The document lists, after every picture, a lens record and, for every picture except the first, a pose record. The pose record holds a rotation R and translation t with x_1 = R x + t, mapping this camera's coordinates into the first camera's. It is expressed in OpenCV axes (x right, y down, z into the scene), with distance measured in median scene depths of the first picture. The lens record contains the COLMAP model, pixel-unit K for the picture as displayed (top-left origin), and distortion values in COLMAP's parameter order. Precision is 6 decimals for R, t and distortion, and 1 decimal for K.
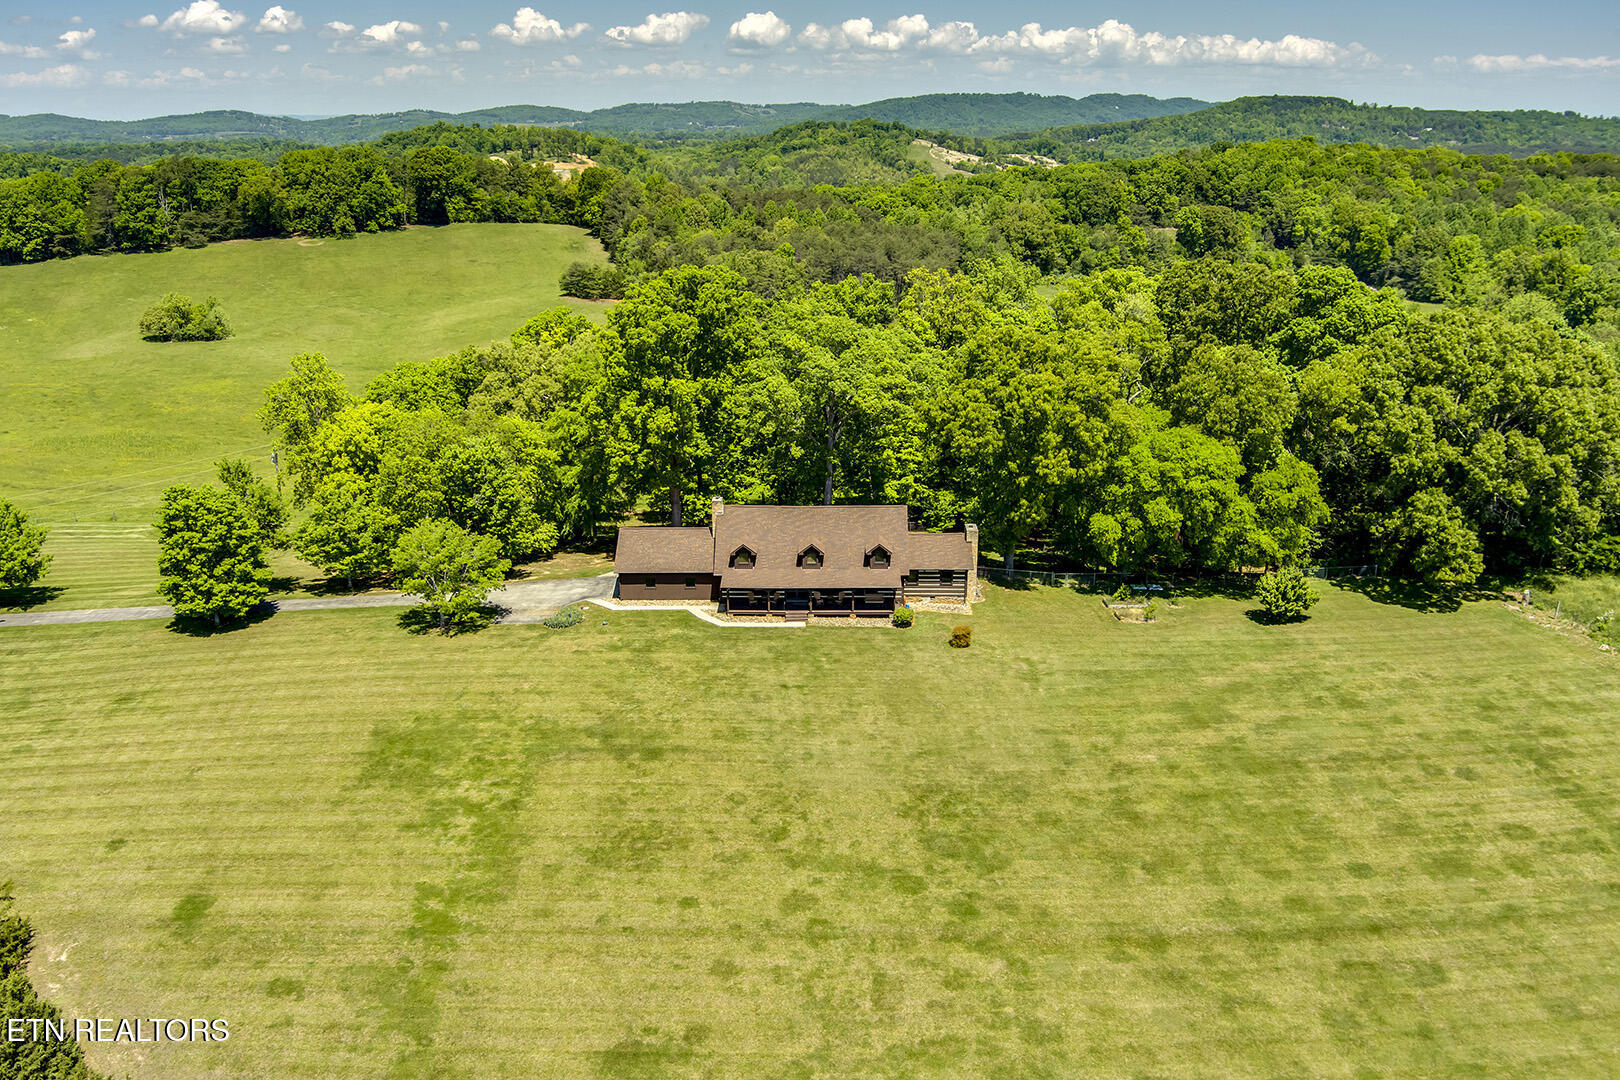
lens RADIAL K [[1364.0, 0, 790.1], [0, 1364.0, 534.3], [0, 0, 1]] dist [-0.057543, -0.008190]
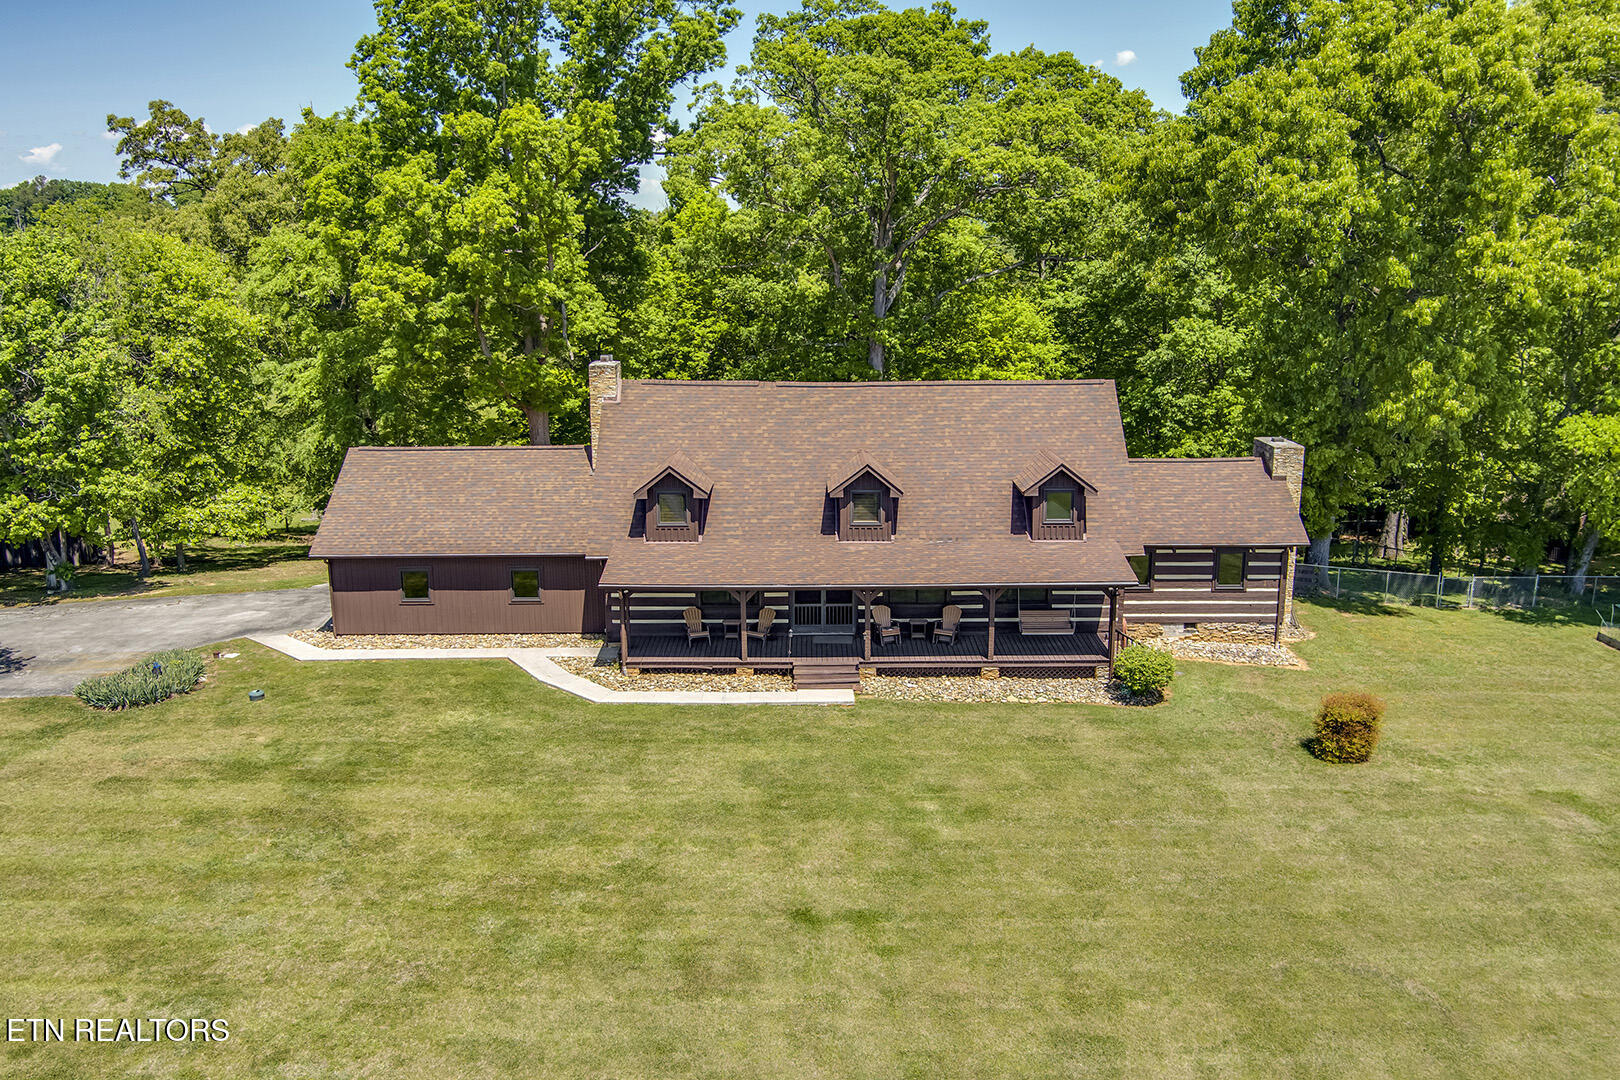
lens RADIAL K [[1364.0, 0, 790.1], [0, 1364.0, 534.3], [0, 0, 1]] dist [-0.057543, -0.008190]
pose [[0.999793, -0.000998, 0.020300, -0.010663], [0.002694, 0.996486, -0.083711, 0.052268], [-0.020145, 0.083749, 0.996283, 0.640003]]
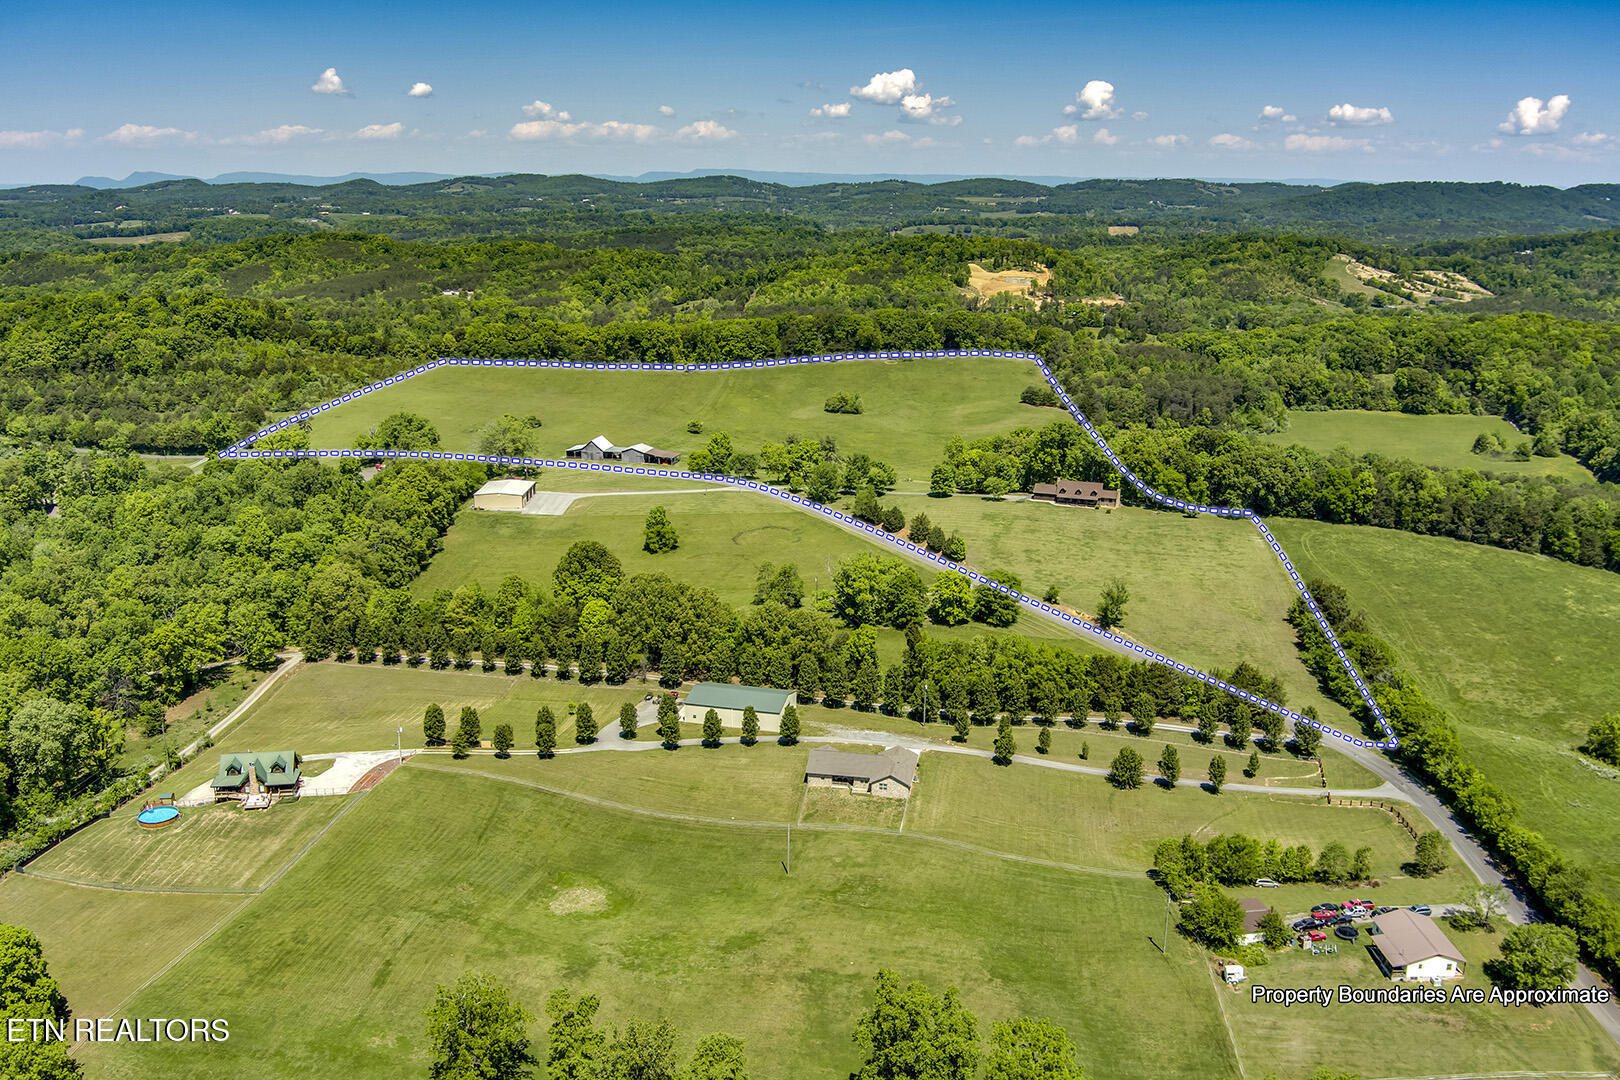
lens RADIAL K [[1364.0, 0, 790.1], [0, 1364.0, 534.3], [0, 0, 1]] dist [-0.057543, -0.008190]
pose [[0.946897, 0.094204, -0.307428, 0.483999], [-0.107664, 0.993818, -0.027080, 0.361037], [0.302977, 0.058741, 0.951186, -3.352975]]
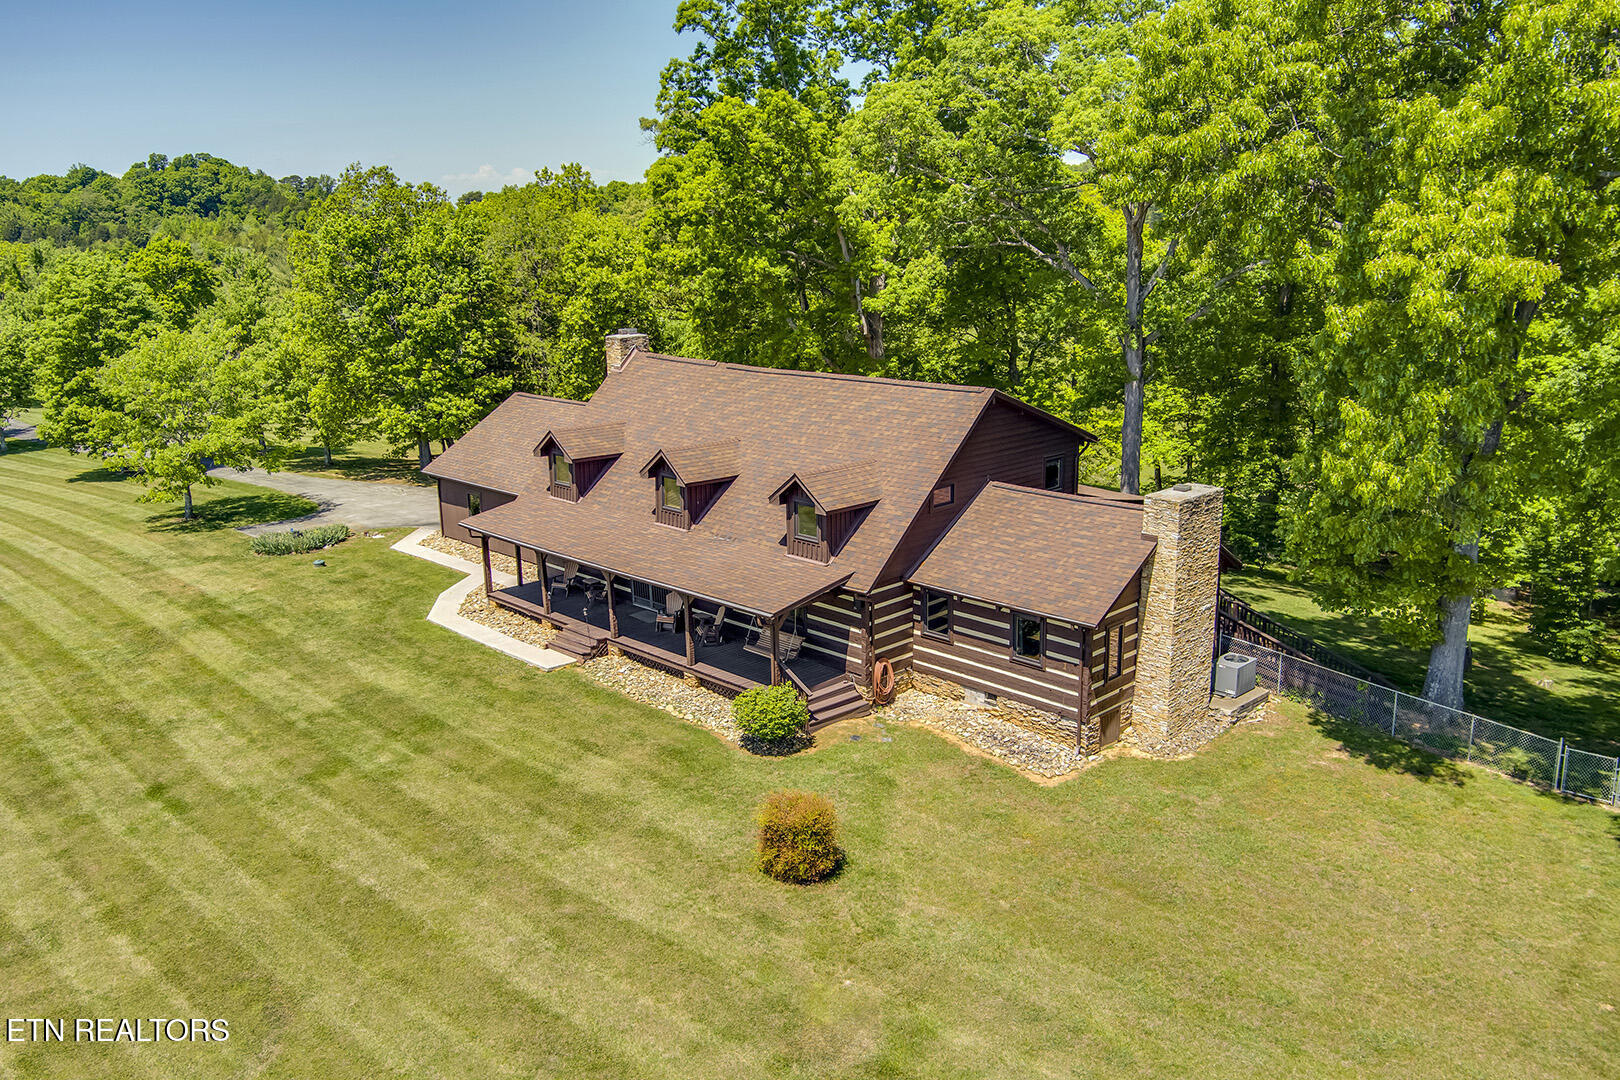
lens RADIAL K [[1328.5, 0, 809.0], [0, 1328.5, 516.0], [0, 0, 1]] dist [-0.047937, 0.001835]
pose [[0.709429, 0.151093, -0.688390, 0.270699], [-0.197351, 0.980262, 0.011773, 0.012062], [0.676582, 0.127503, 0.725245, 0.762410]]
